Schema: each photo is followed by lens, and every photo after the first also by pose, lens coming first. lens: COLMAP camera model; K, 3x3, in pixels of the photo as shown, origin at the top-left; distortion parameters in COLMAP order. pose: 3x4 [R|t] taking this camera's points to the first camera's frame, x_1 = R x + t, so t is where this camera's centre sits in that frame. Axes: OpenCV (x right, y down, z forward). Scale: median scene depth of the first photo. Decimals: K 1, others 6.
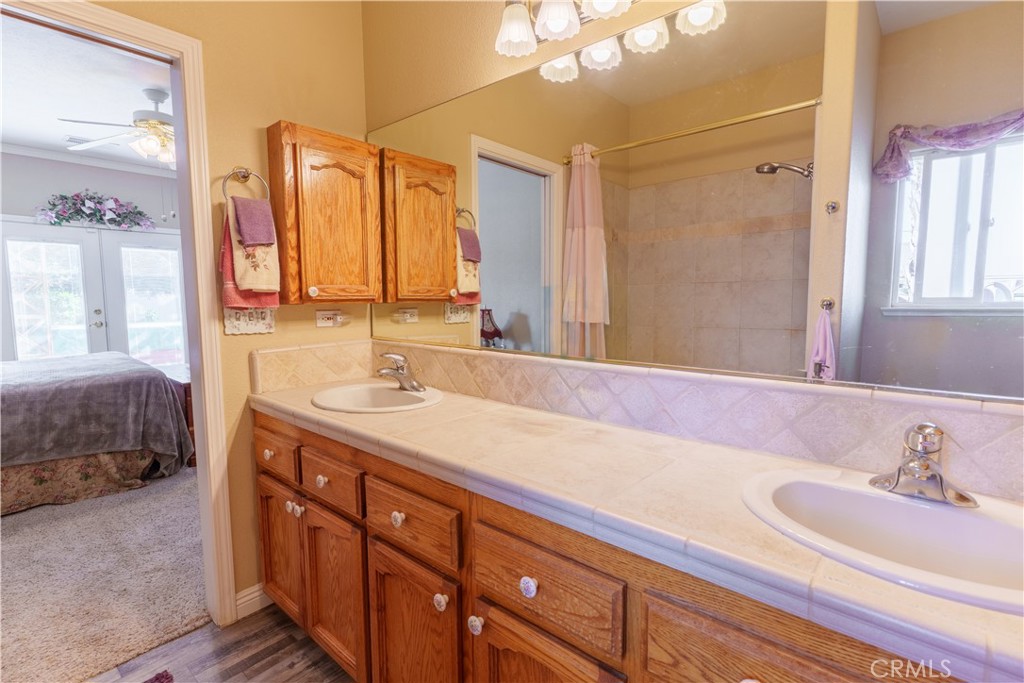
lens RADIAL K [[507.0, 0, 510.0], [0, 507.0, 346.1], [0, 0, 1]] dist [0.001252, 0.000234]
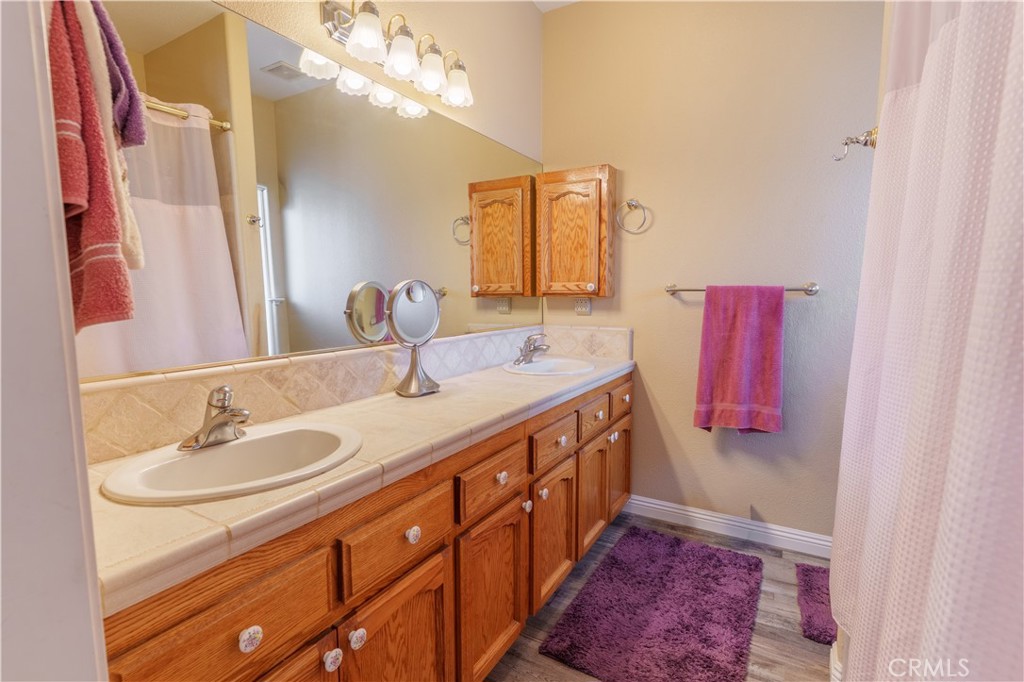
lens RADIAL K [[496.7, 0, 510.4], [0, 496.7, 342.2], [0, 0, 1]] dist [0.004209, 0.000822]
pose [[-0.207782, -0.101001, 0.972947, -1.108013], [0.098574, 0.987430, 0.123556, -0.098329], [-0.973196, 0.121580, -0.195214, 0.974156]]
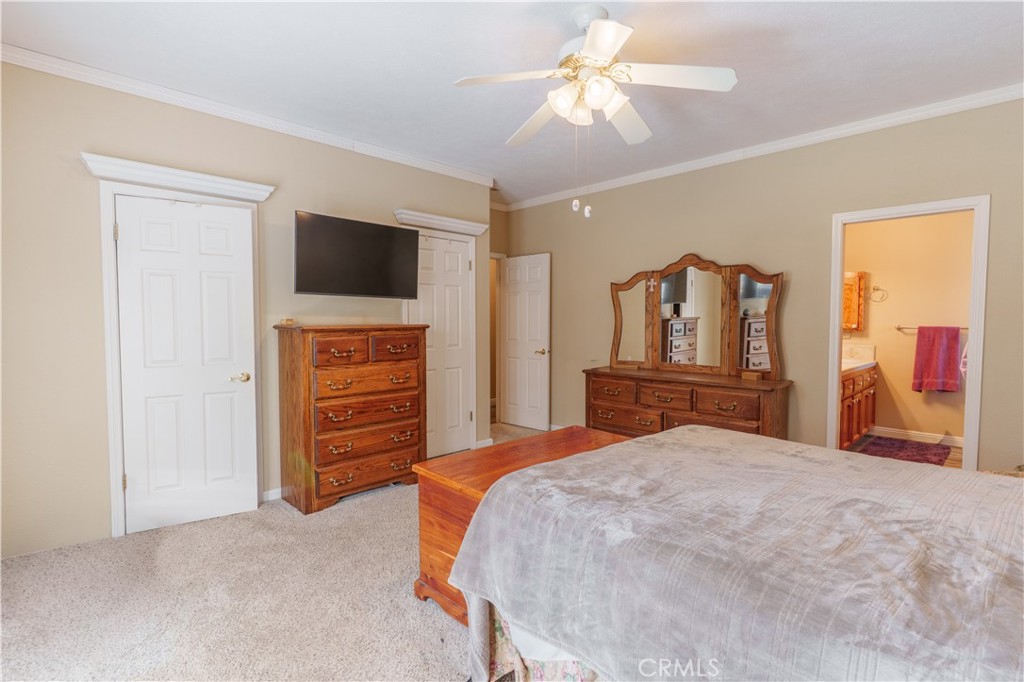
lens RADIAL K [[496.7, 0, 510.4], [0, 496.7, 342.2], [0, 0, 1]] dist [0.004209, 0.000822]
pose [[0.021376, -0.044080, 0.998799, -2.149200], [0.094729, 0.994622, 0.041868, -0.208843], [-0.995274, 0.093720, 0.025437, 1.867441]]
